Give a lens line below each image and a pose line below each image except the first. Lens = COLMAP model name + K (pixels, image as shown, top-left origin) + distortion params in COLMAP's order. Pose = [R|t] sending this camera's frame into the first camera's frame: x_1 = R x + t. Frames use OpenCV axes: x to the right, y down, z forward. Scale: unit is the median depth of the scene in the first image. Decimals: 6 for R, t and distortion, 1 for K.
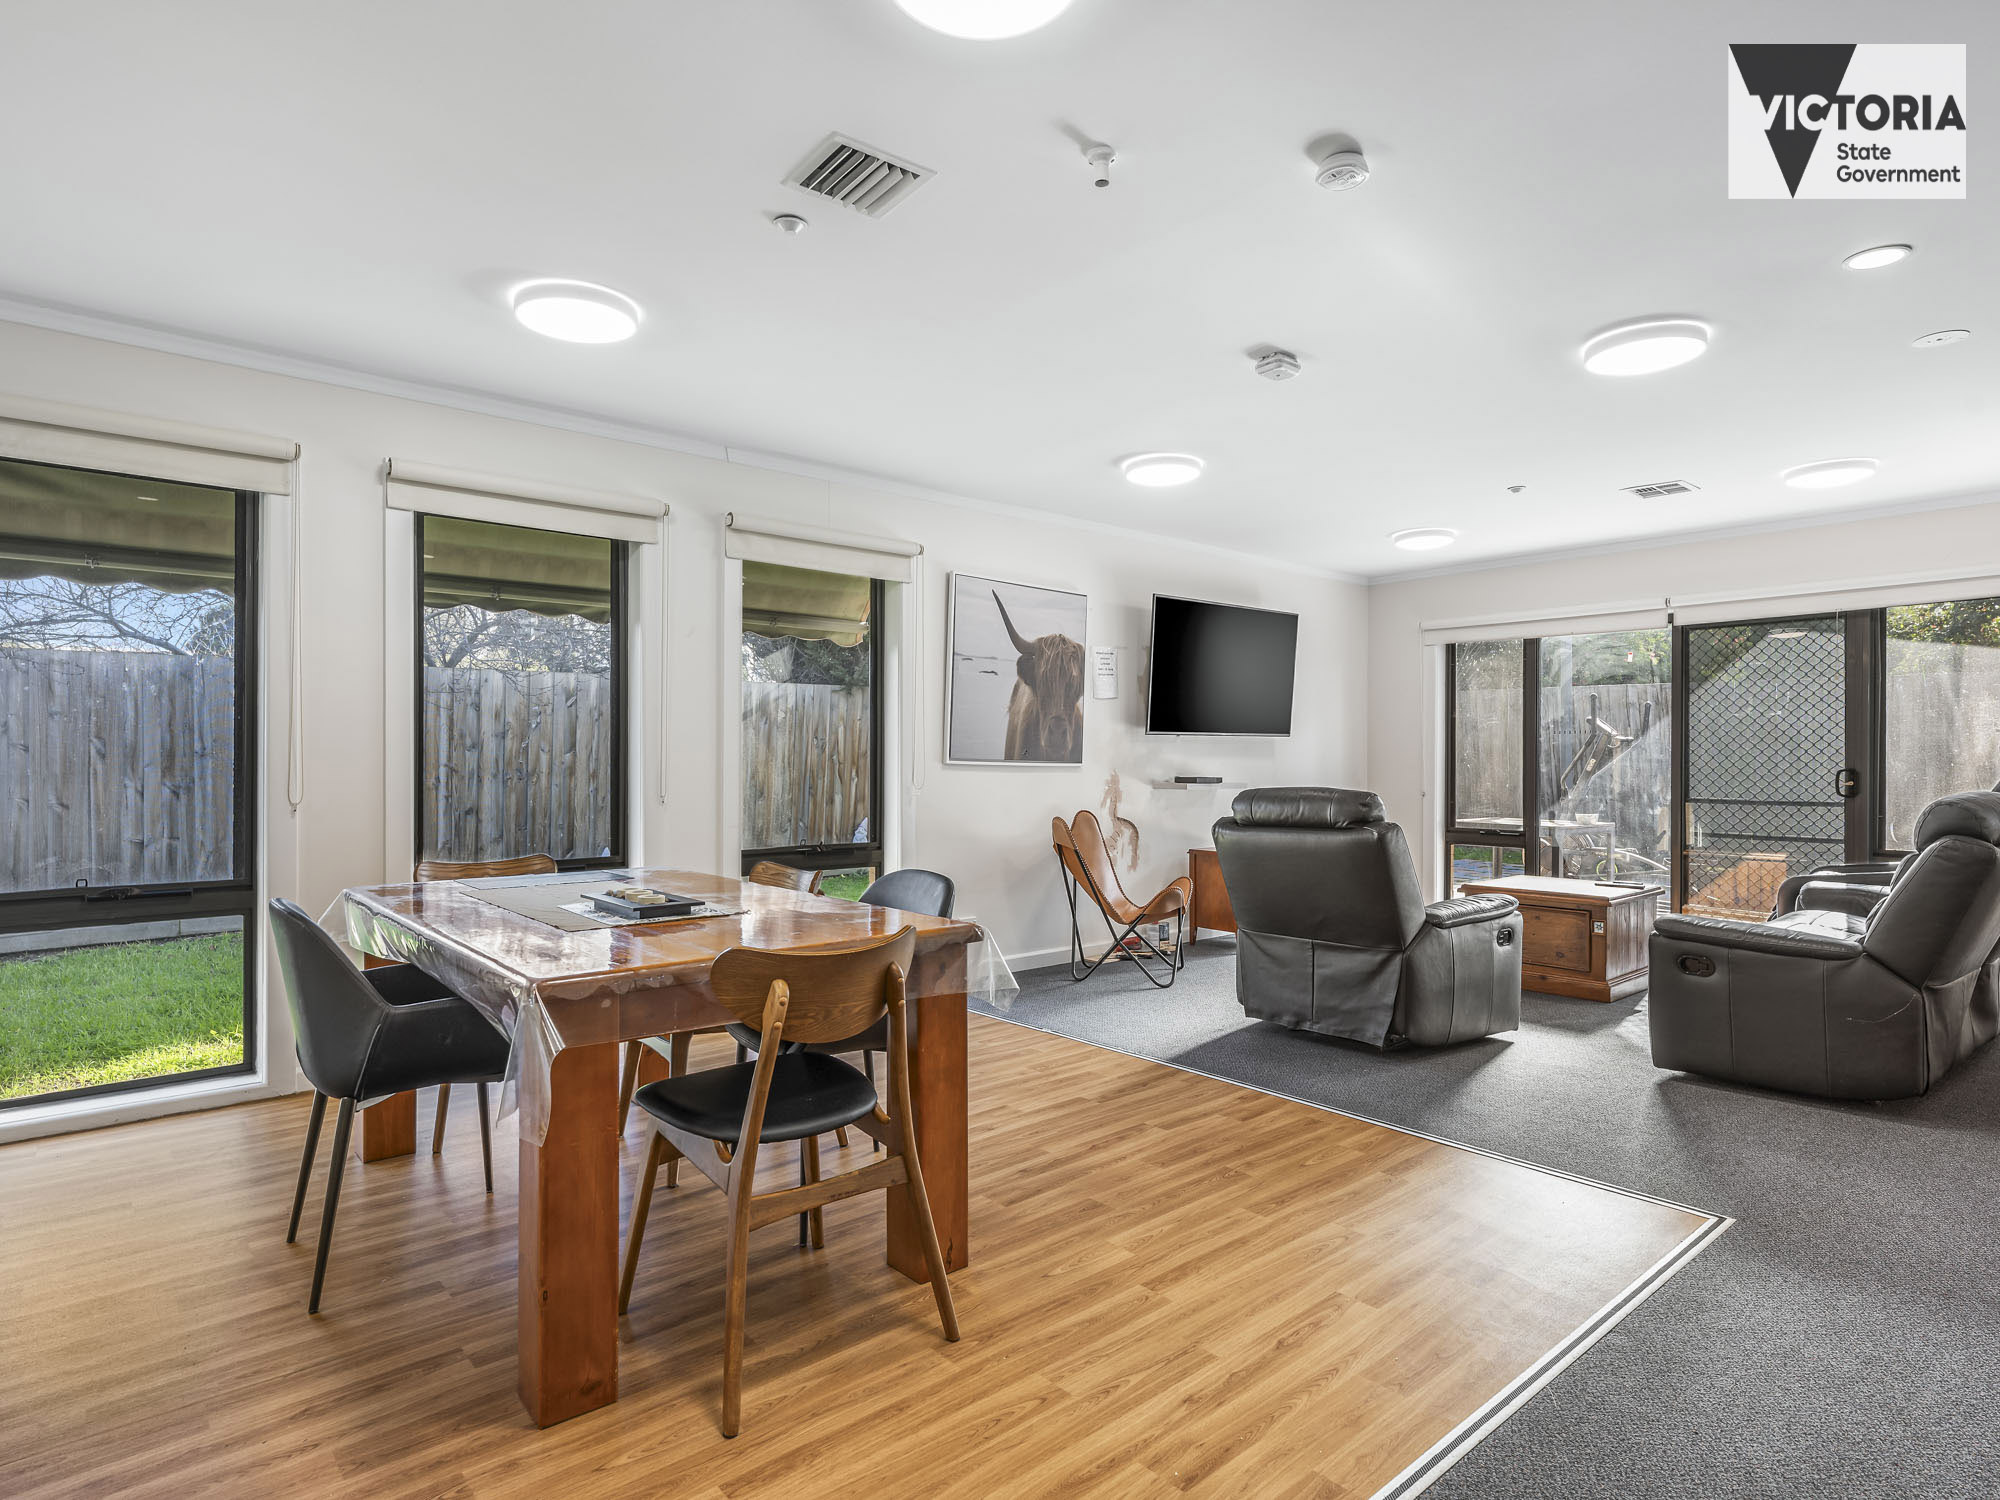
lens RADIAL K [[1067.4, 0, 1004.8], [0, 1067.4, 757.2], [0, 0, 1]] dist [-0.000157, -0.001687]
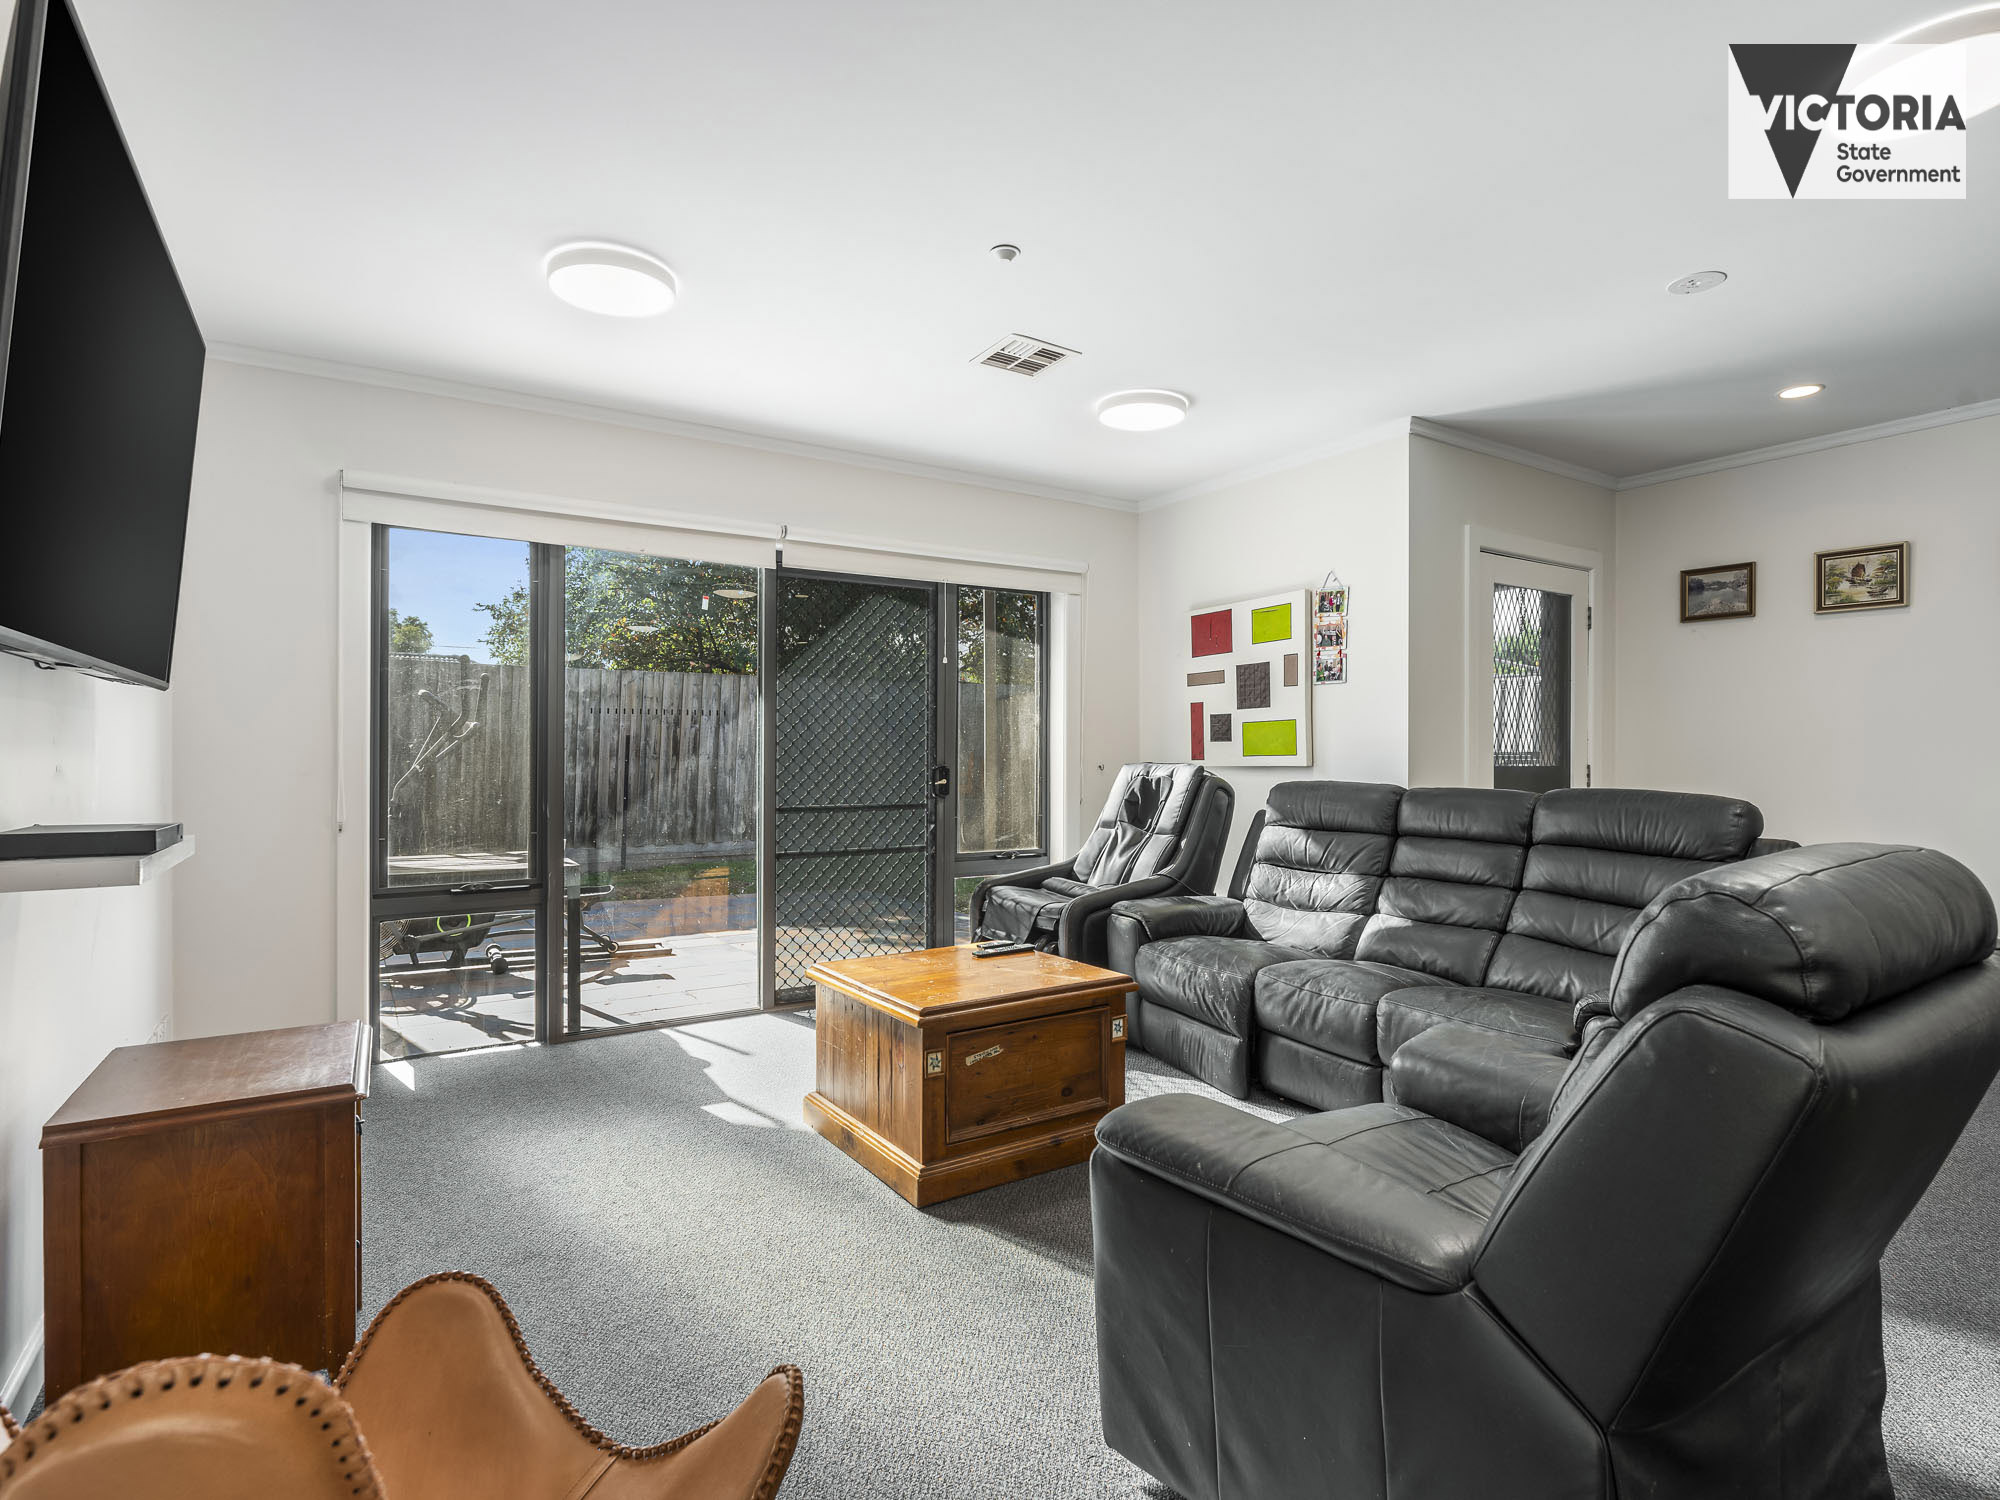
lens RADIAL K [[1031.3, 0, 1000.0], [0, 1031.3, 750.0], [0, 0, 1]] dist [-0.002382, -0.000628]
pose [[0.146932, 0.001347, 0.989146, -0.032541], [-0.002058, 0.999997, -0.001057, -0.000212], [-0.989144, -0.001880, 0.146935, 0.827220]]
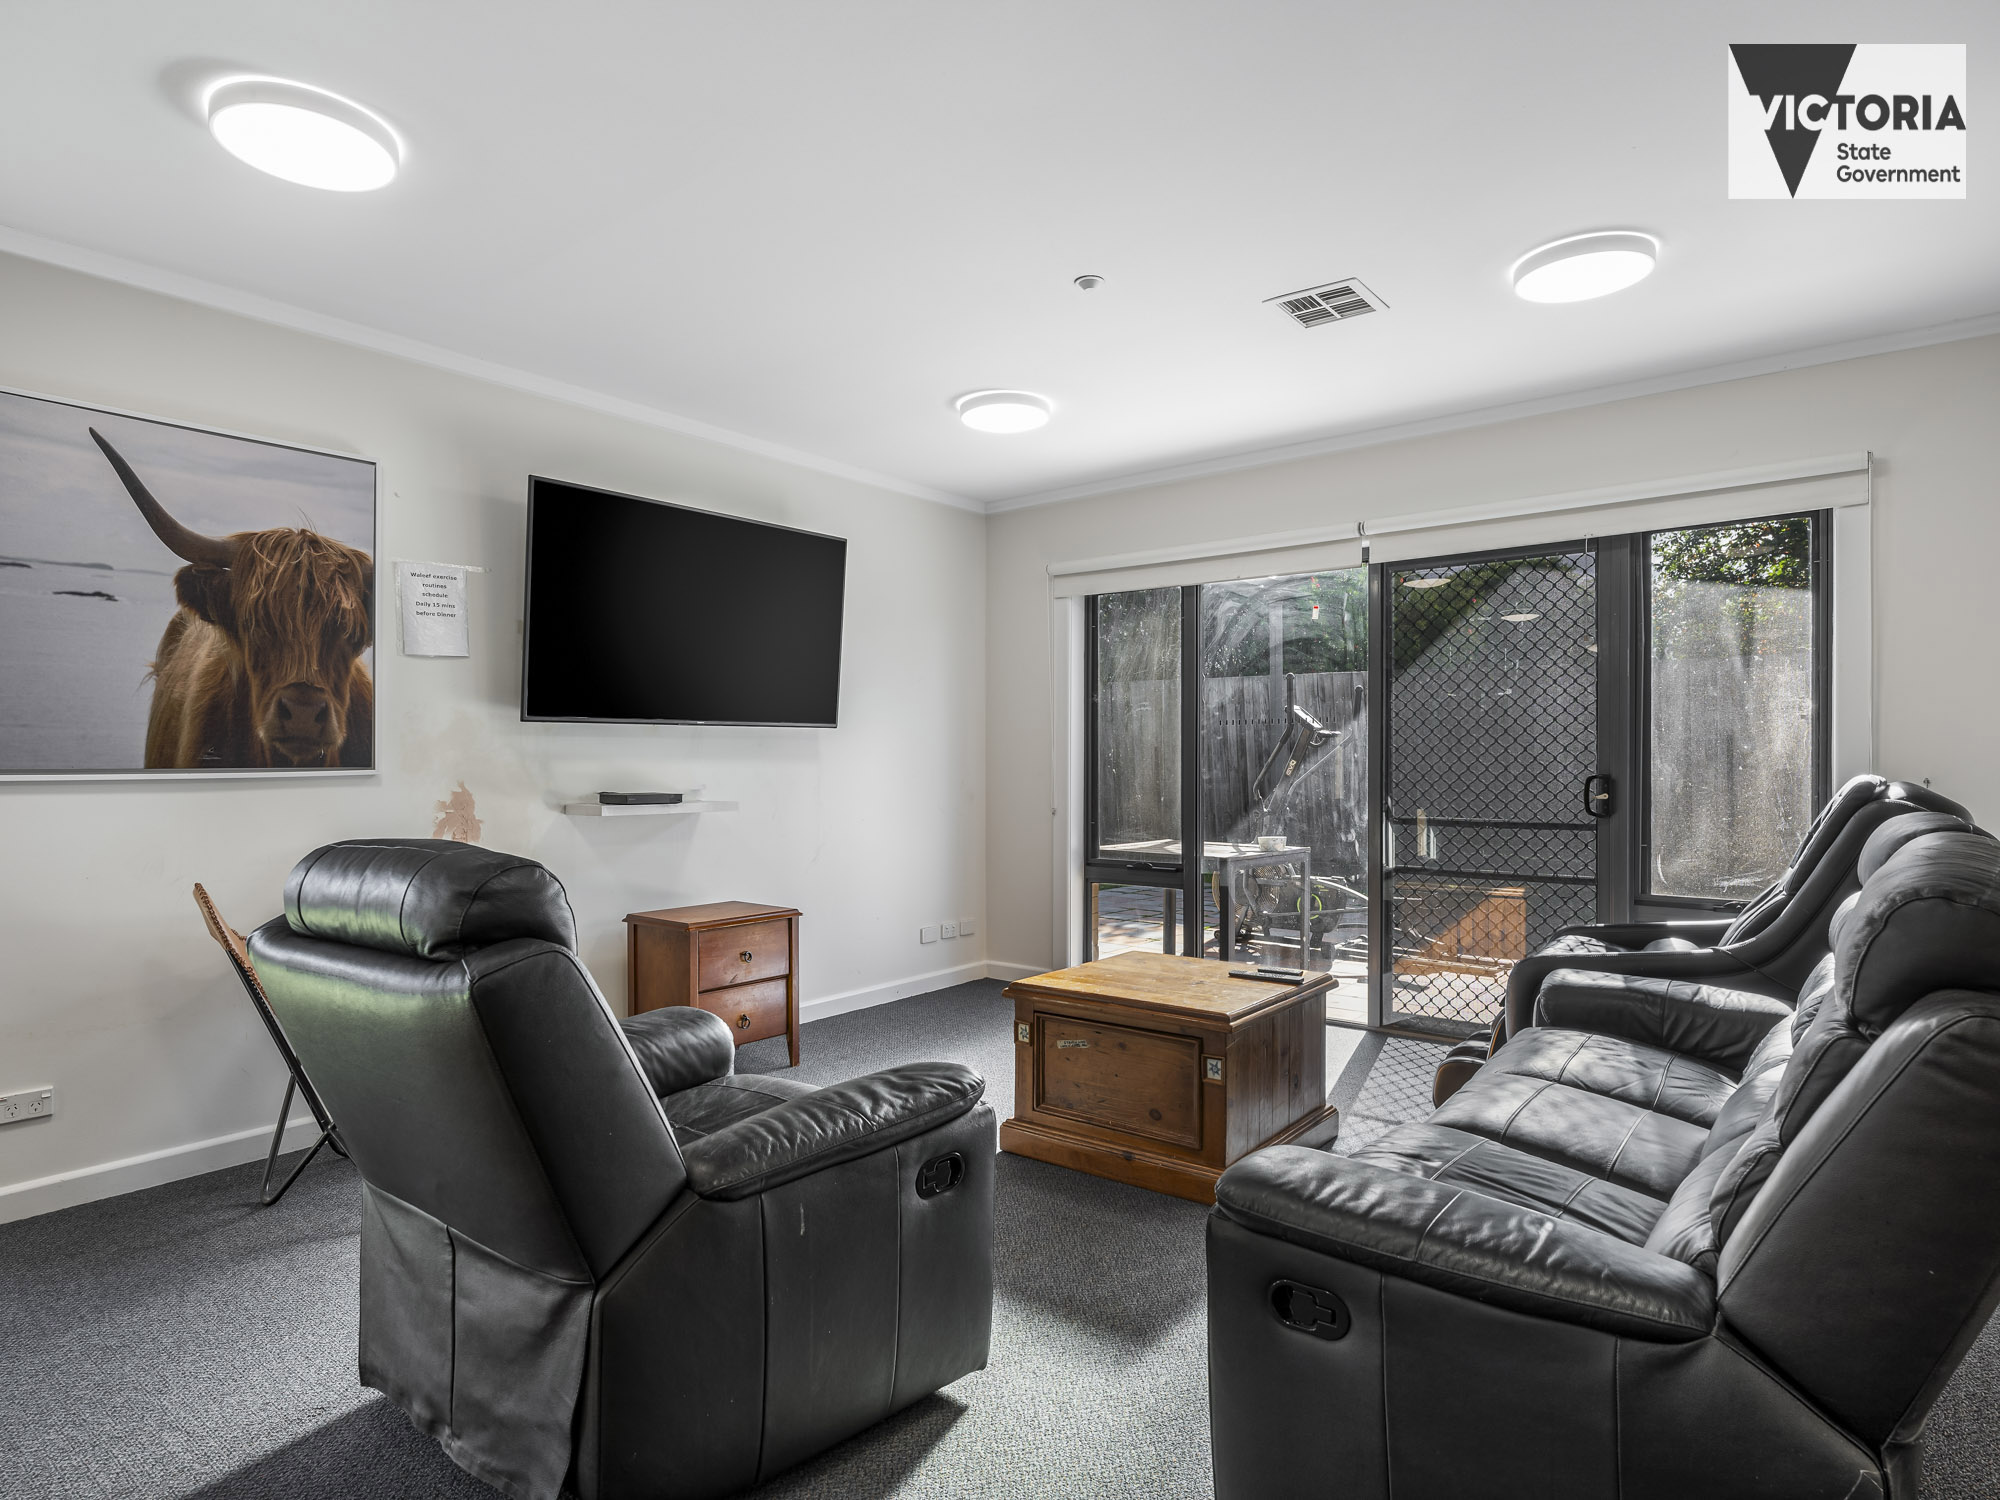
lens RADIAL K [[1104.0, 0, 999.8], [0, 1104.0, 755.9], [0, 0, 1]] dist [0.000763, 0.000484]
pose [[0.981457, -0.002741, 0.191664, 0.288060], [0.002931, 0.999995, -0.000709, -0.001252], [-0.191661, 0.001257, 0.981460, 0.392860]]
